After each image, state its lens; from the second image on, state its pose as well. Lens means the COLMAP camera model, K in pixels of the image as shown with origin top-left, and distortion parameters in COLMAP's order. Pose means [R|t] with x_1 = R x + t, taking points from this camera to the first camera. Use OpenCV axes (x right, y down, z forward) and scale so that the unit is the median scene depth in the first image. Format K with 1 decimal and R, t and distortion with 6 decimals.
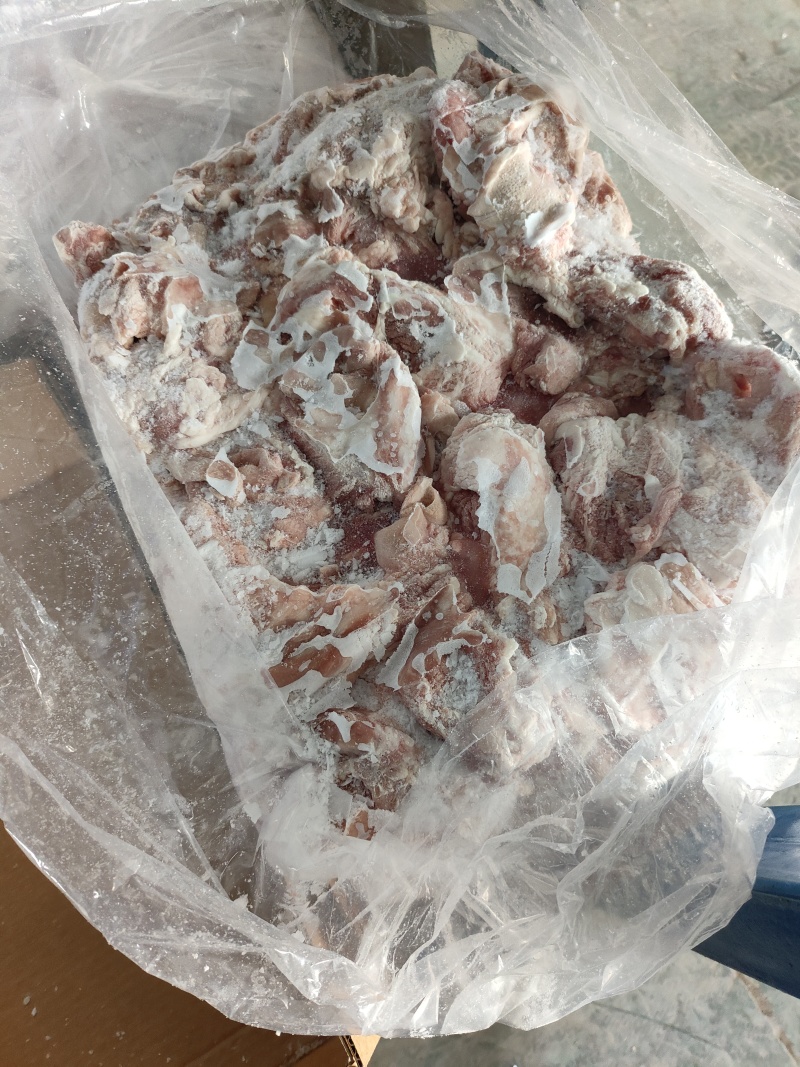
lens RADIAL K [[787.5, 0, 400.0], [0, 787.5, 533.5], [0, 0, 1]] dist [0.003100, -0.010744]
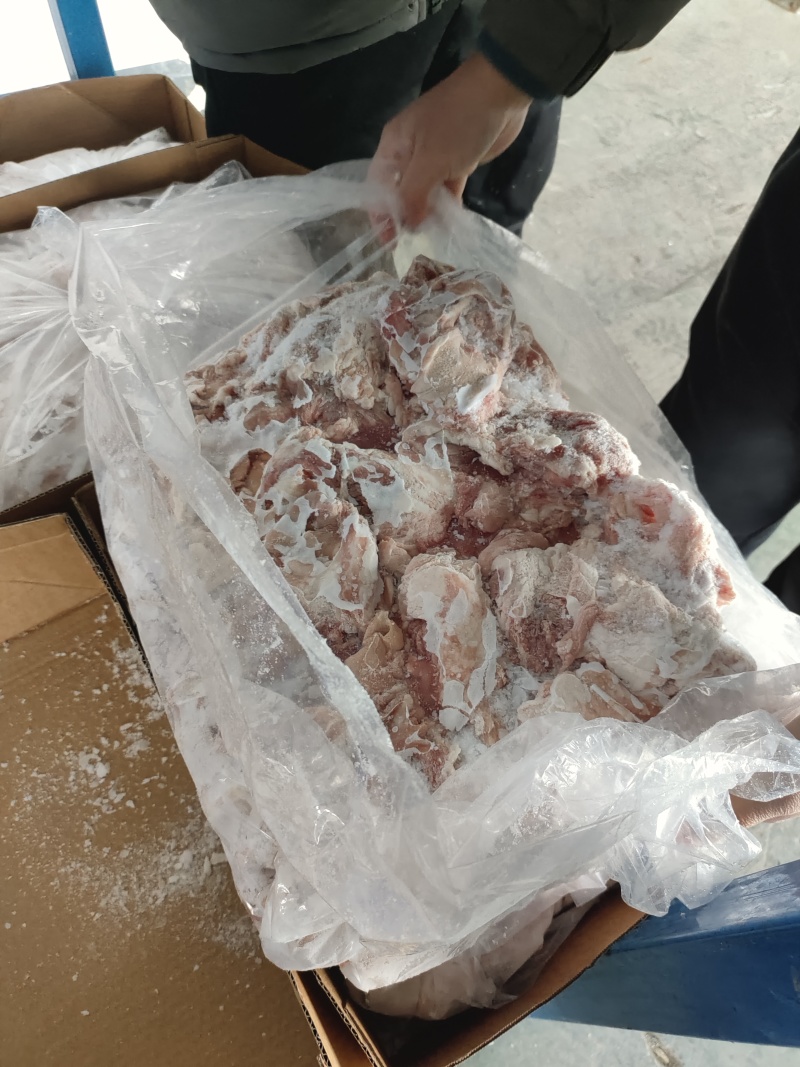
lens RADIAL K [[787.5, 0, 400.0], [0, 787.5, 533.5], [0, 0, 1]] dist [0.003100, -0.010744]
pose [[0.993556, -0.078509, -0.081744, 0.156018], [0.066759, 0.988222, -0.137695, -0.019826], [0.091591, 0.131351, 0.987096, -0.188801]]
